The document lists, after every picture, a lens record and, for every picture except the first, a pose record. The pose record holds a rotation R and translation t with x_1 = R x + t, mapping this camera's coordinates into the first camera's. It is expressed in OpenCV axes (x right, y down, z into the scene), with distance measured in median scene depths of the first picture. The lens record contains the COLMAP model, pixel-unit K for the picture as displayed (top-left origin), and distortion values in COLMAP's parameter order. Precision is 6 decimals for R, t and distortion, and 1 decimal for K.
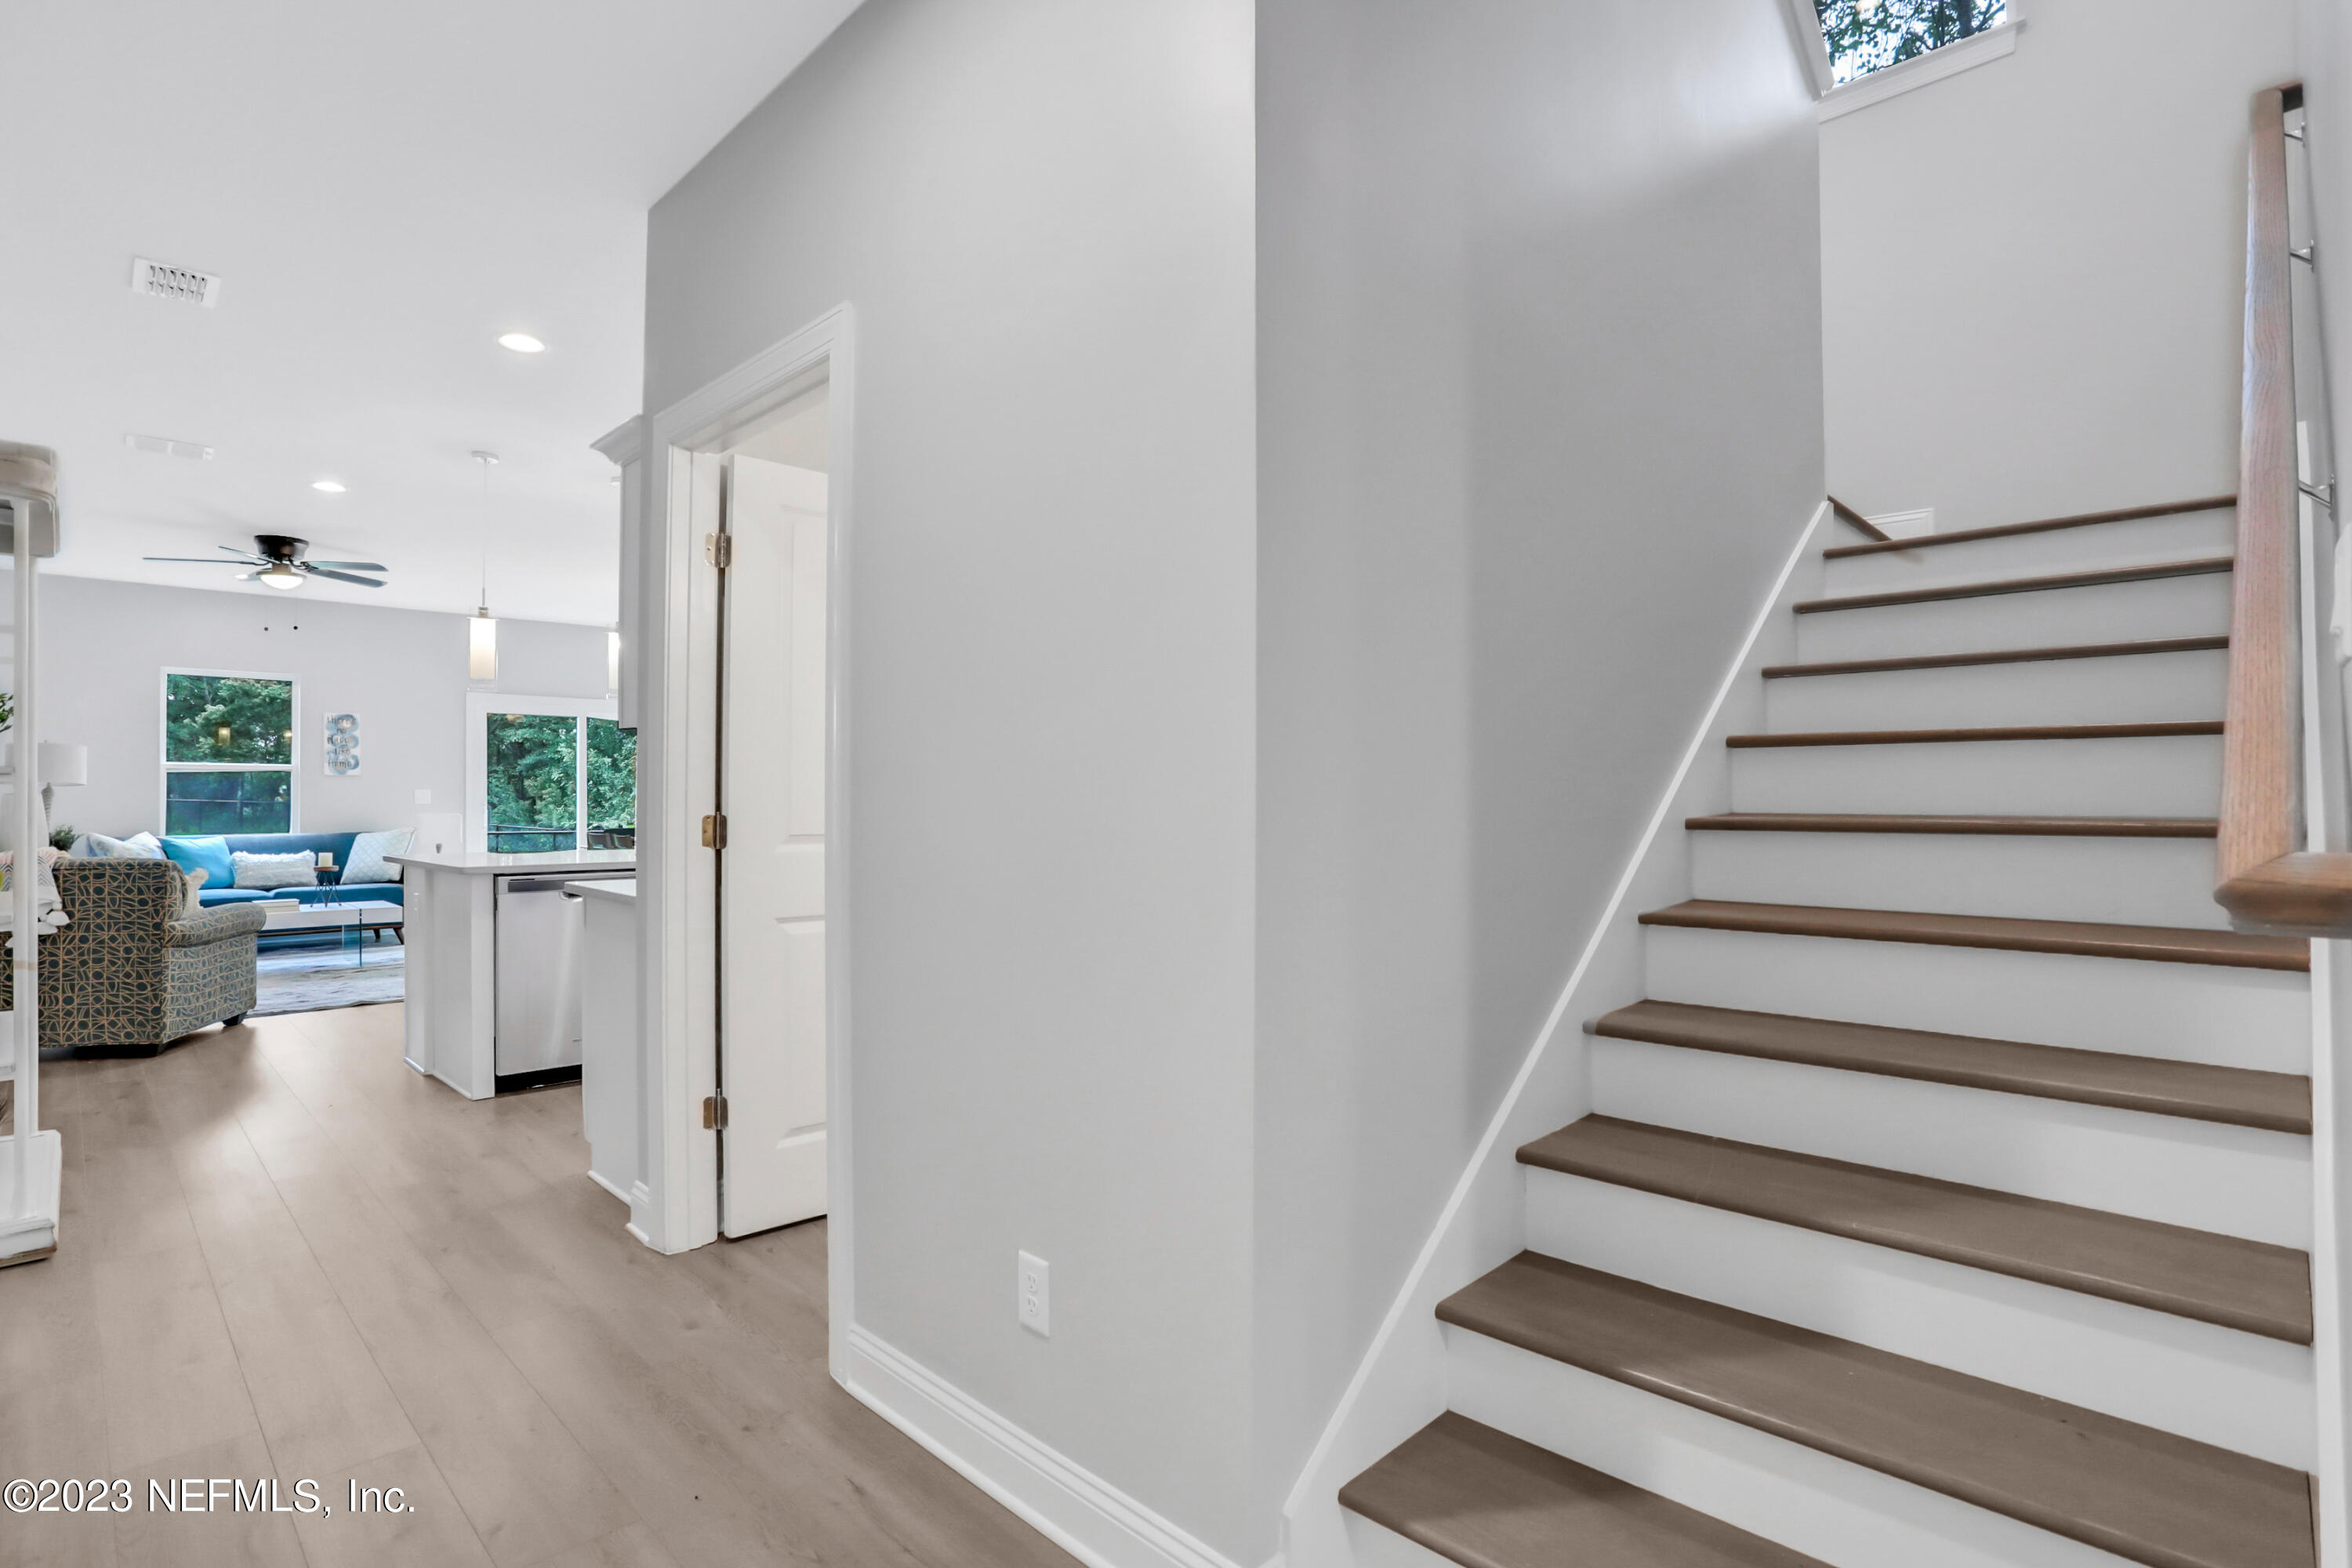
lens RADIAL K [[1167.1, 0, 1179.3], [0, 1167.1, 791.0], [0, 0, 1]] dist [-0.061335, 0.027948]
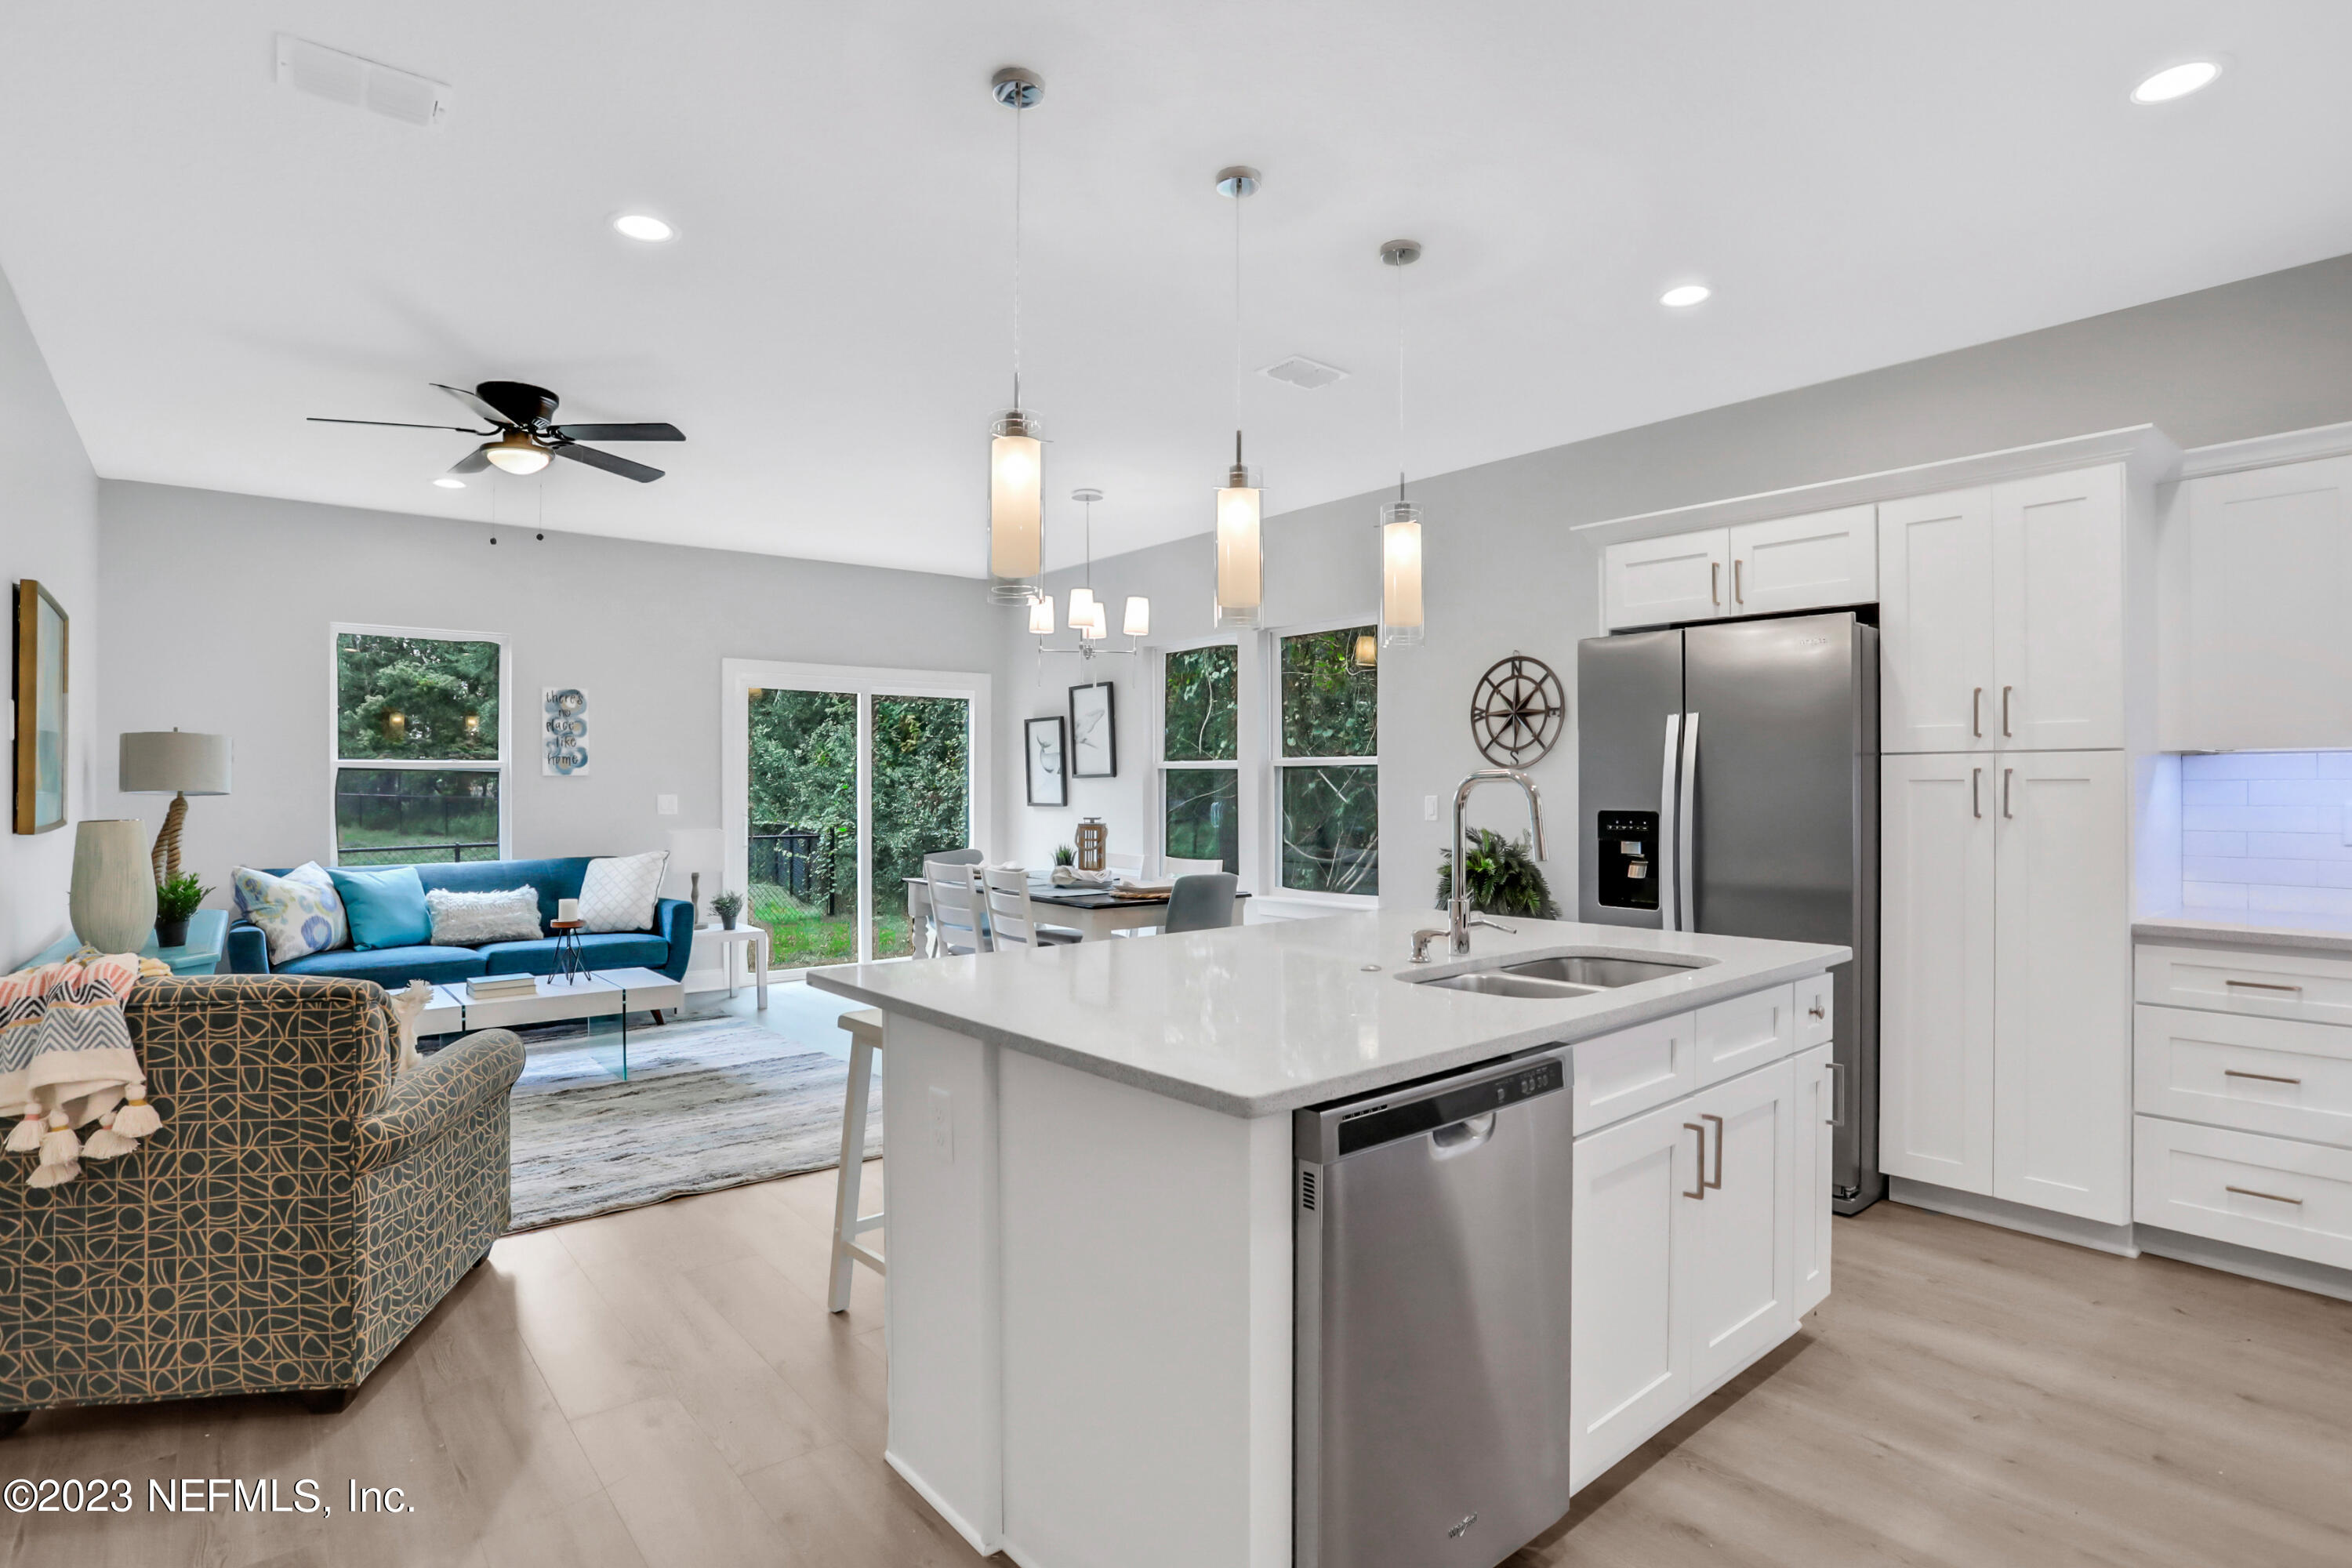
lens RADIAL K [[1196.3, 0, 1181.4], [0, 1196.3, 781.8], [0, 0, 1]] dist [-0.070522, 0.033746]
pose [[0.995371, -0.002171, -0.096080, -0.379364], [0.002313, 0.999996, 0.001373, -0.013603], [0.096077, -0.001589, 0.995373, 0.412004]]
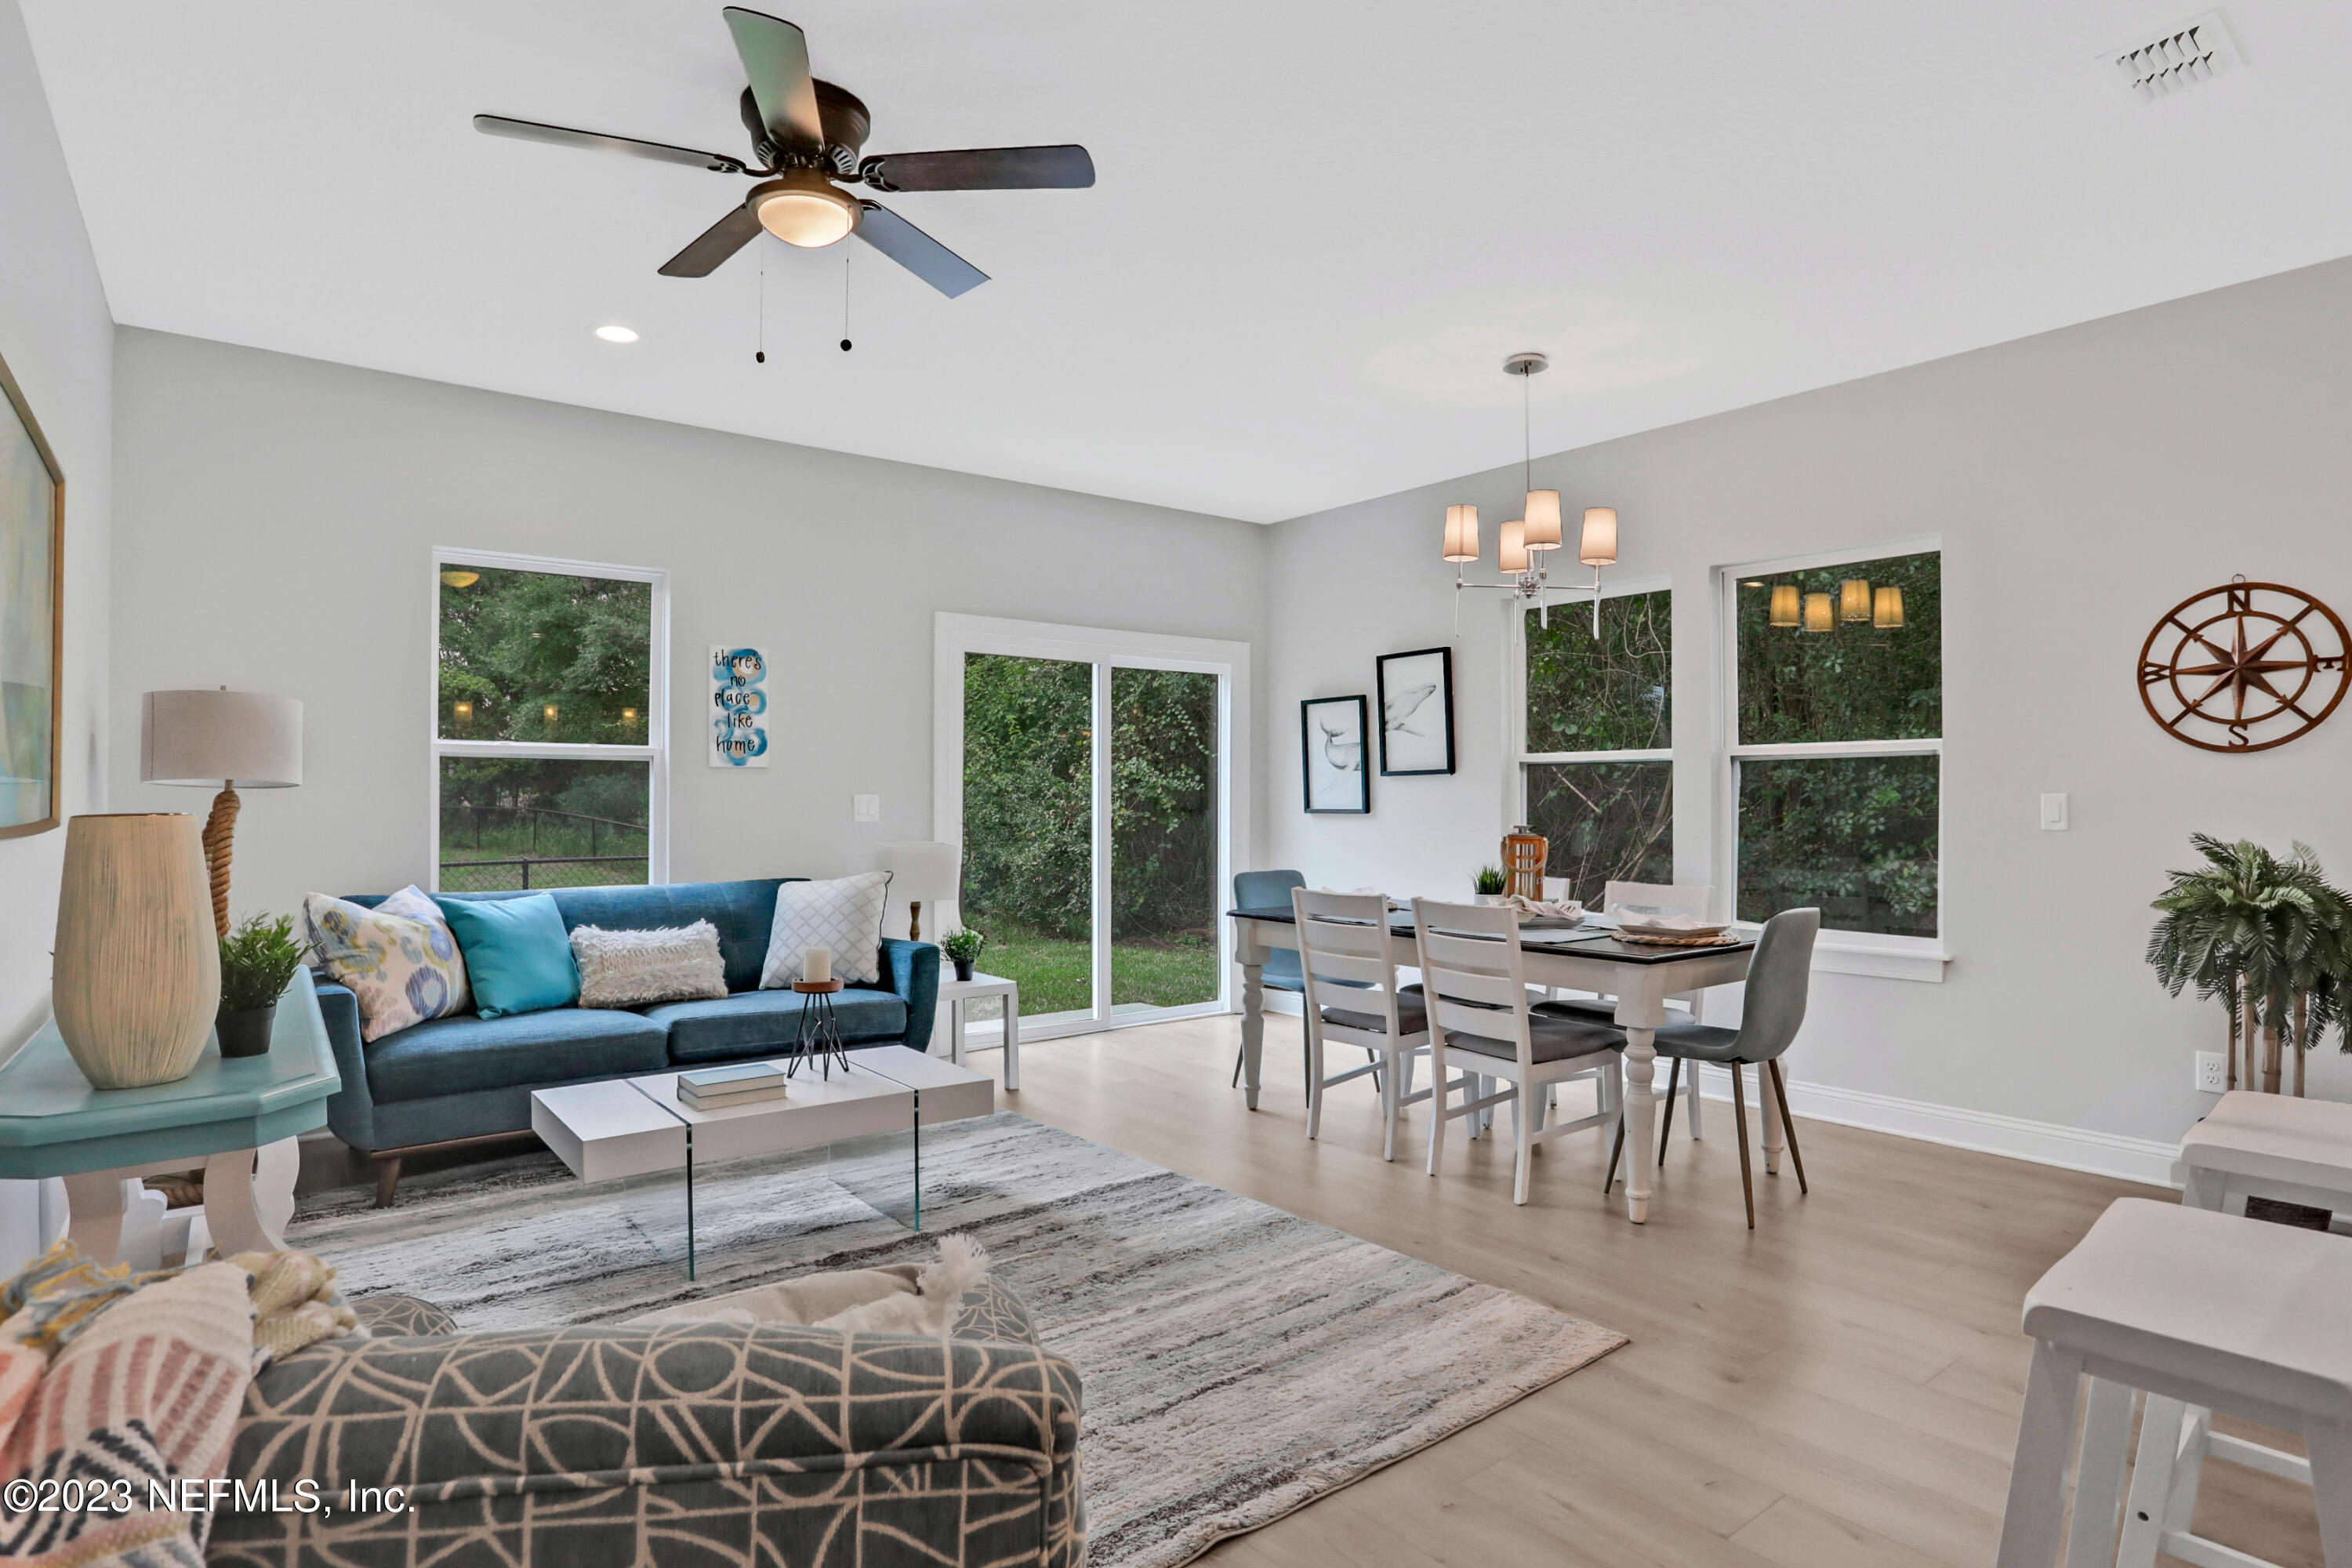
lens RADIAL K [[1253.2, 0, 1187.1], [0, 1253.2, 794.5], [0, 0, 1]] dist [-0.073713, 0.036199]
pose [[0.992447, 0.000325, -0.122675, -0.621553], [-0.000377, 1.000000, -0.000399, -0.001874], [0.122674, 0.000442, 0.992447, 0.624854]]
